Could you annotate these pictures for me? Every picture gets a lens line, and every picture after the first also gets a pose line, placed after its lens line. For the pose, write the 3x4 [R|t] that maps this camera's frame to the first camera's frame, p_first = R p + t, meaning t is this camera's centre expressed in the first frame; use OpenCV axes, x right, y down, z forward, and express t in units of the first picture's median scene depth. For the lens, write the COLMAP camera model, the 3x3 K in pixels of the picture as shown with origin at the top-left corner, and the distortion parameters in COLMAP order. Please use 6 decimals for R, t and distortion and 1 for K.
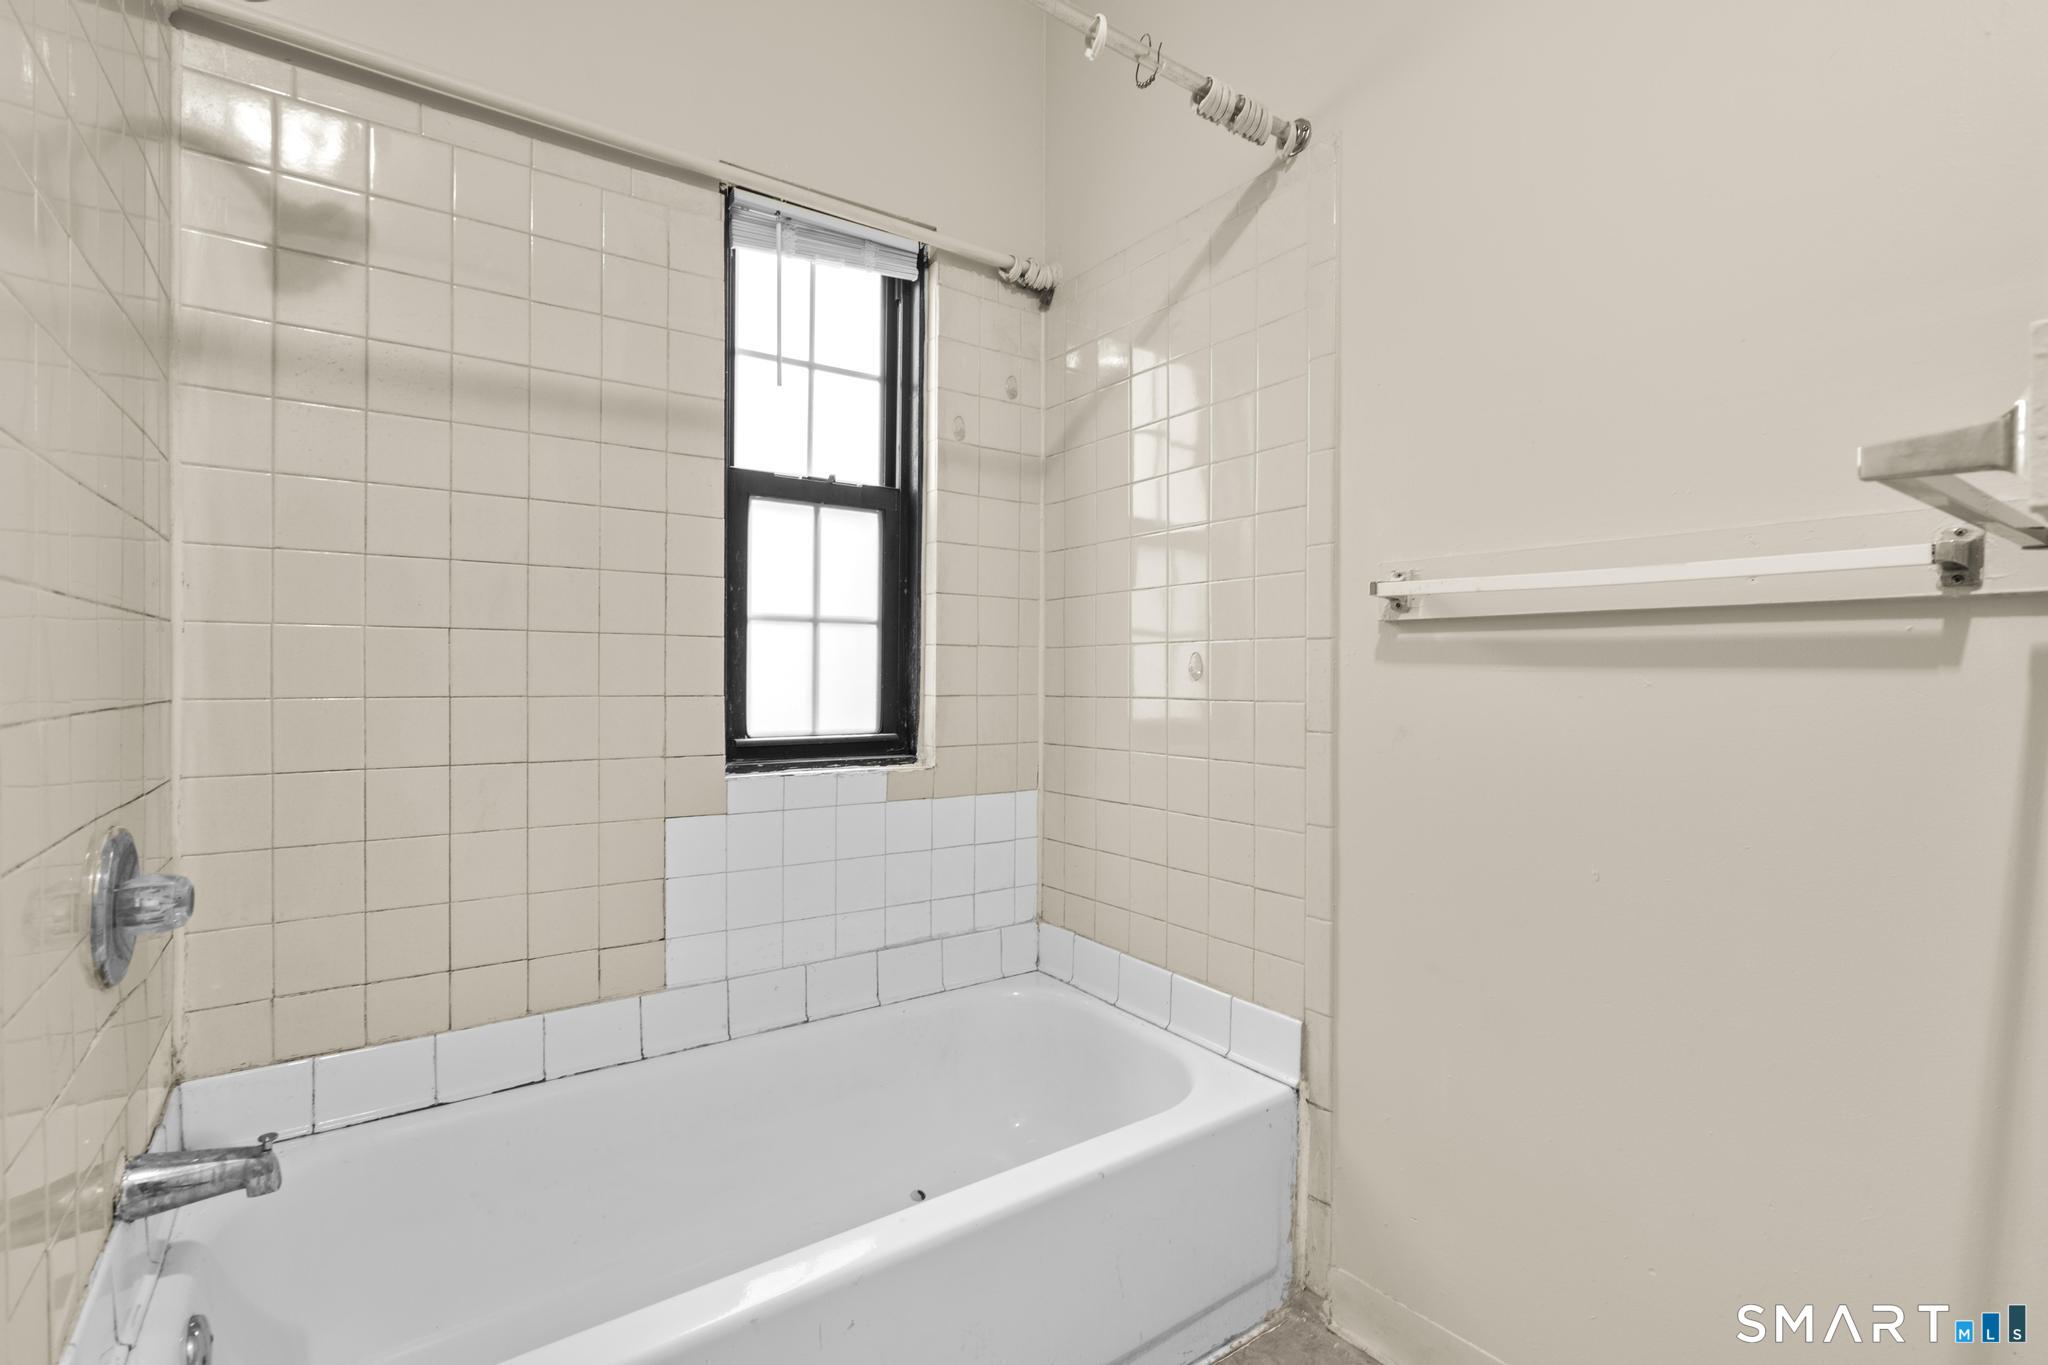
lens RADIAL K [[924.1, 0, 1037.0], [0, 924.1, 679.3], [0, 0, 1]] dist [-0.005670, 0.002733]
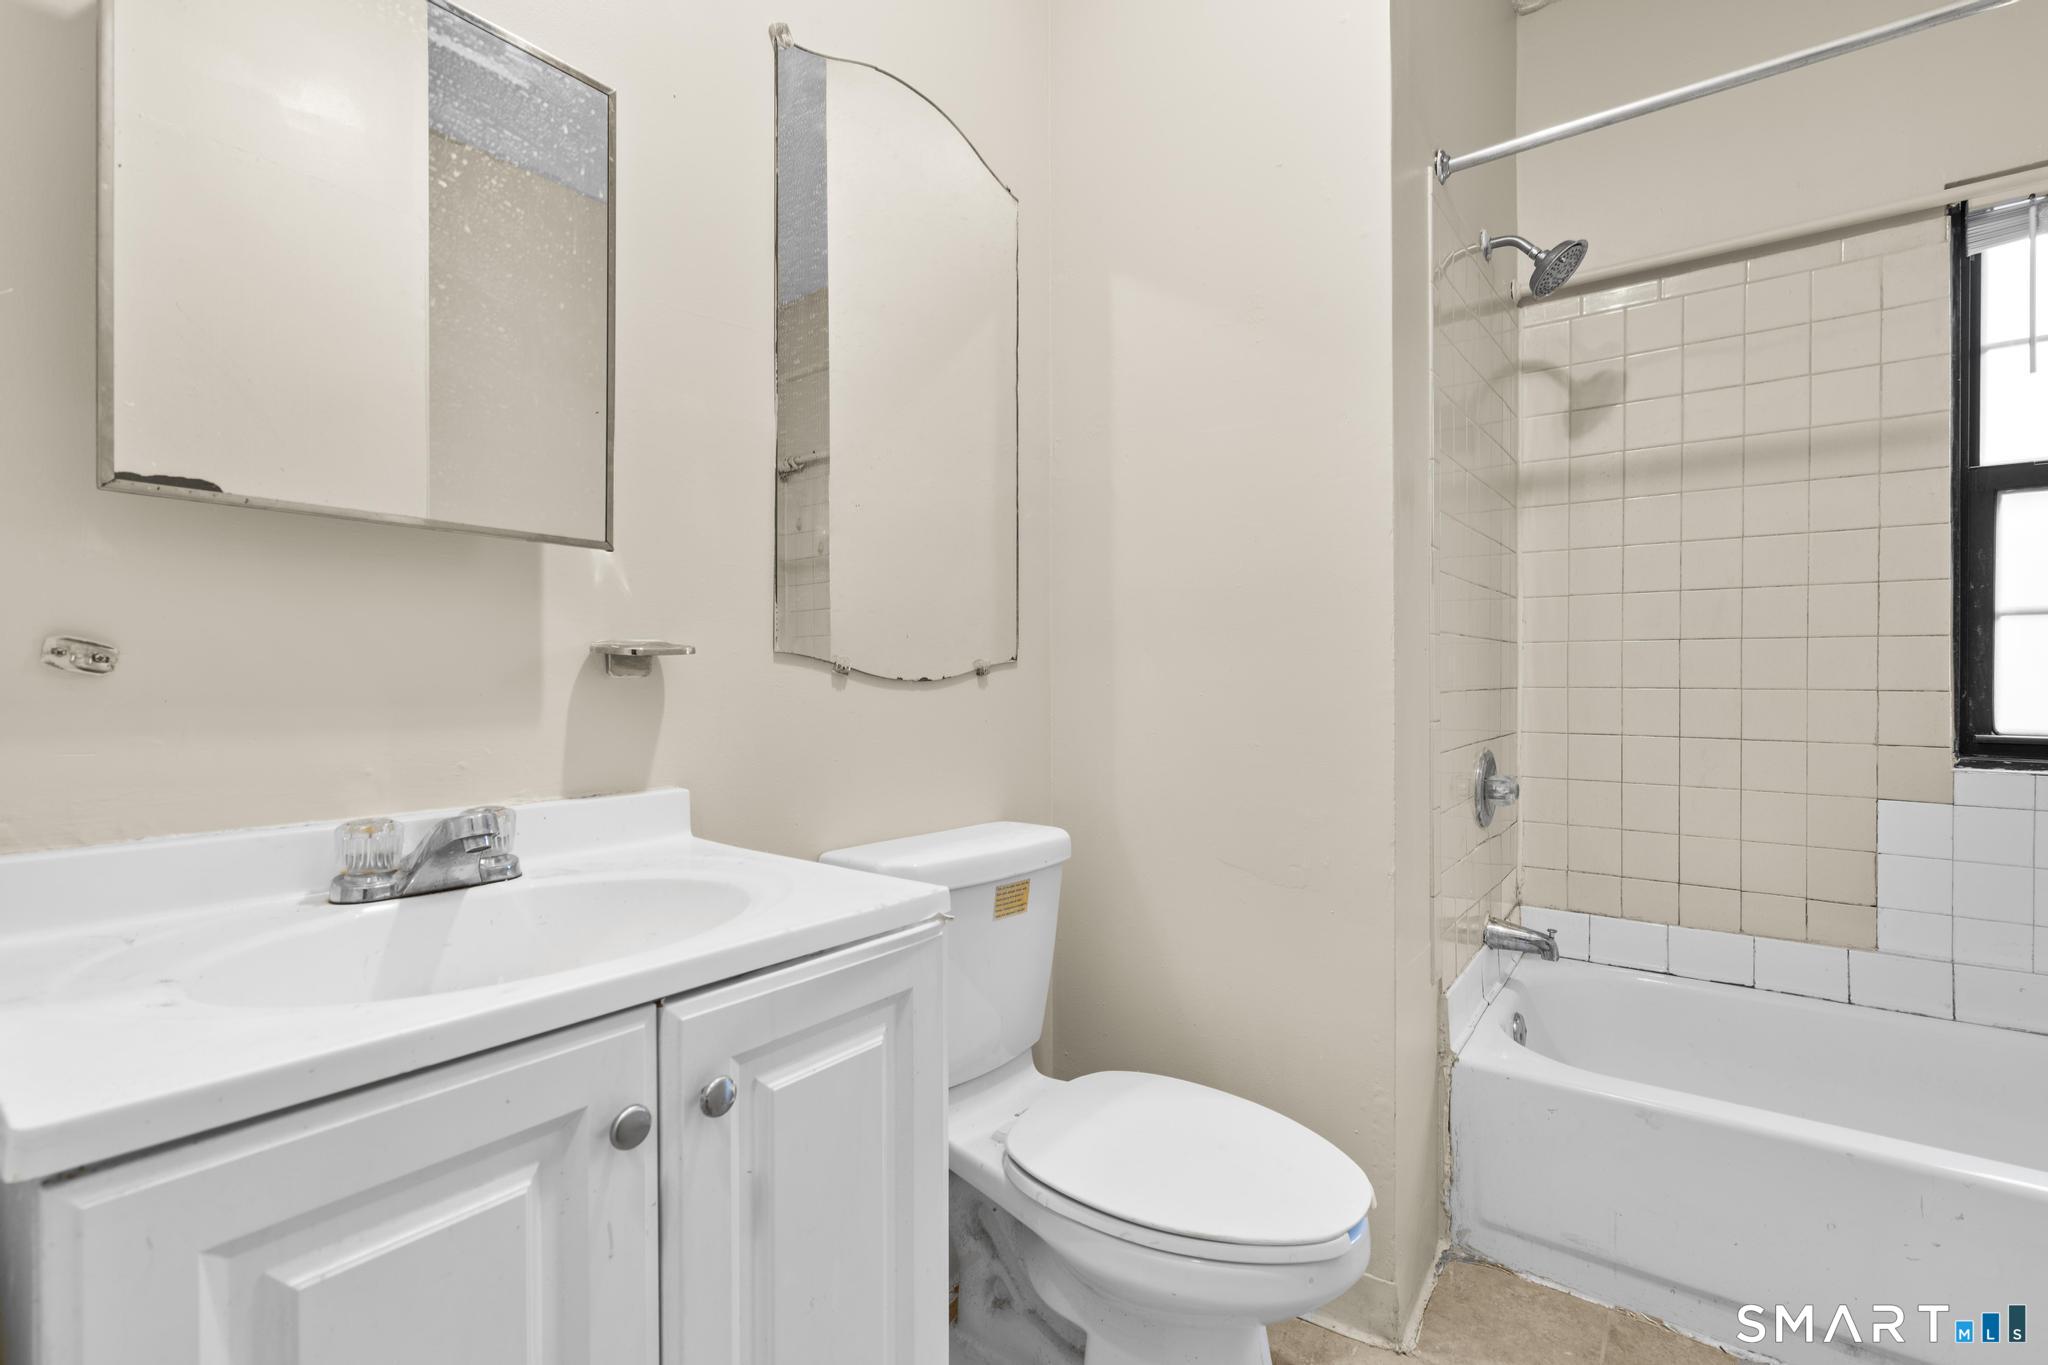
lens RADIAL K [[924.1, 0, 1024.0], [0, 924.1, 686.3], [0, 0, 1]] dist [-0.005670, 0.002733]
pose [[0.278813, 0.008169, -0.960311, 0.452067], [-0.001849, 0.999967, 0.007970, 0.007374], [0.960344, -0.000446, 0.278819, -0.367099]]
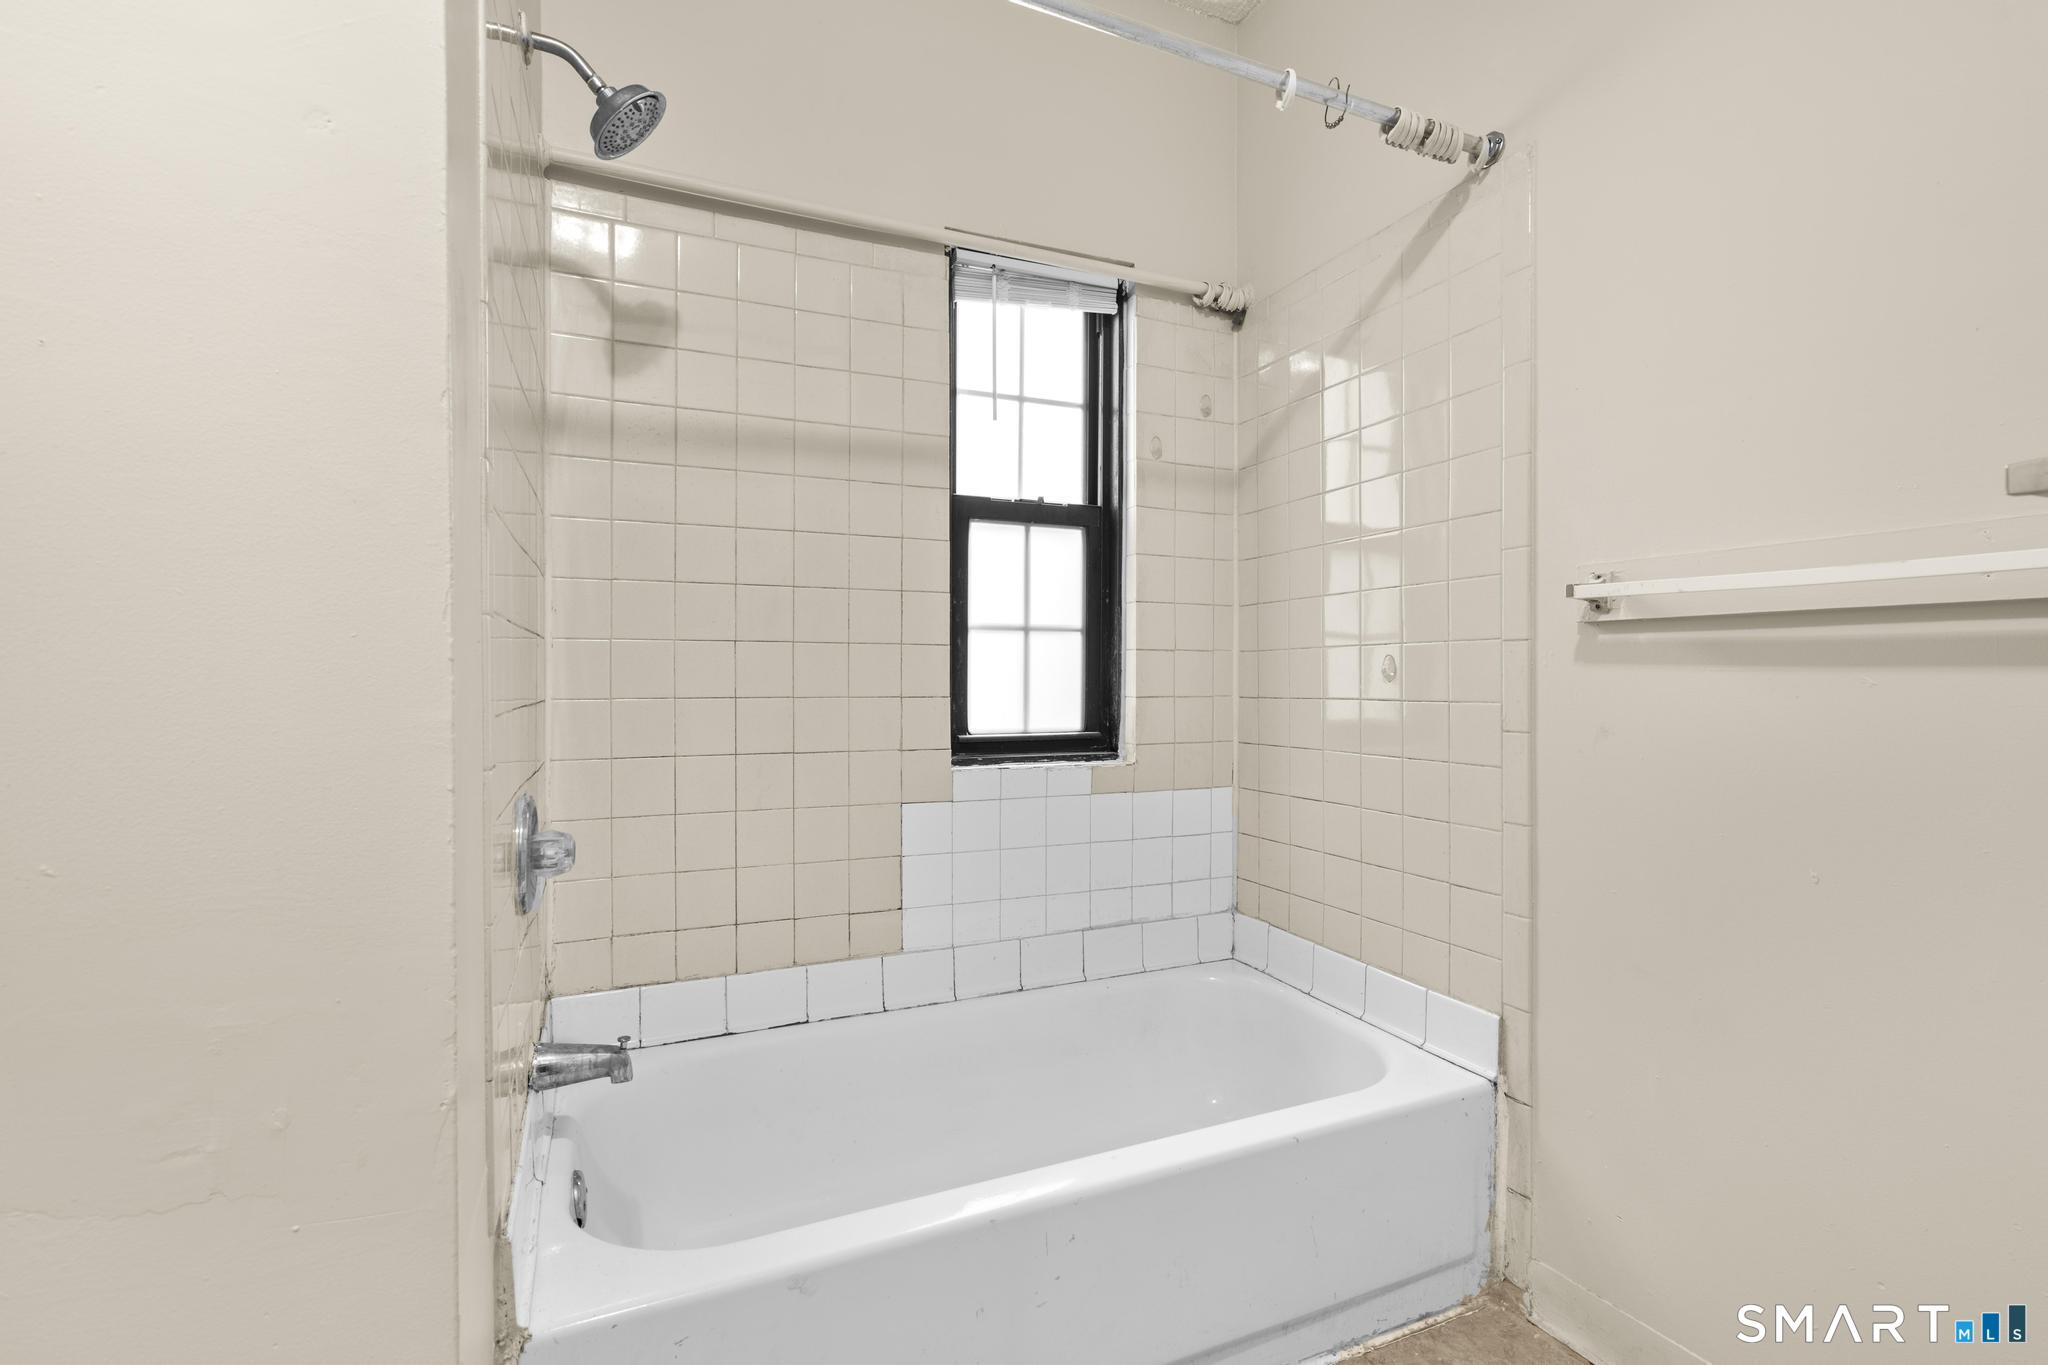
lens RADIAL K [[924.1, 0, 1031.7], [0, 924.1, 680.0], [0, 0, 1]] dist [-0.005670, 0.002733]
pose [[0.978168, -0.004131, -0.207774, -0.005511], [0.003586, 0.999989, -0.003002, 0.000985], [0.207784, 0.002191, 0.978172, -0.108680]]
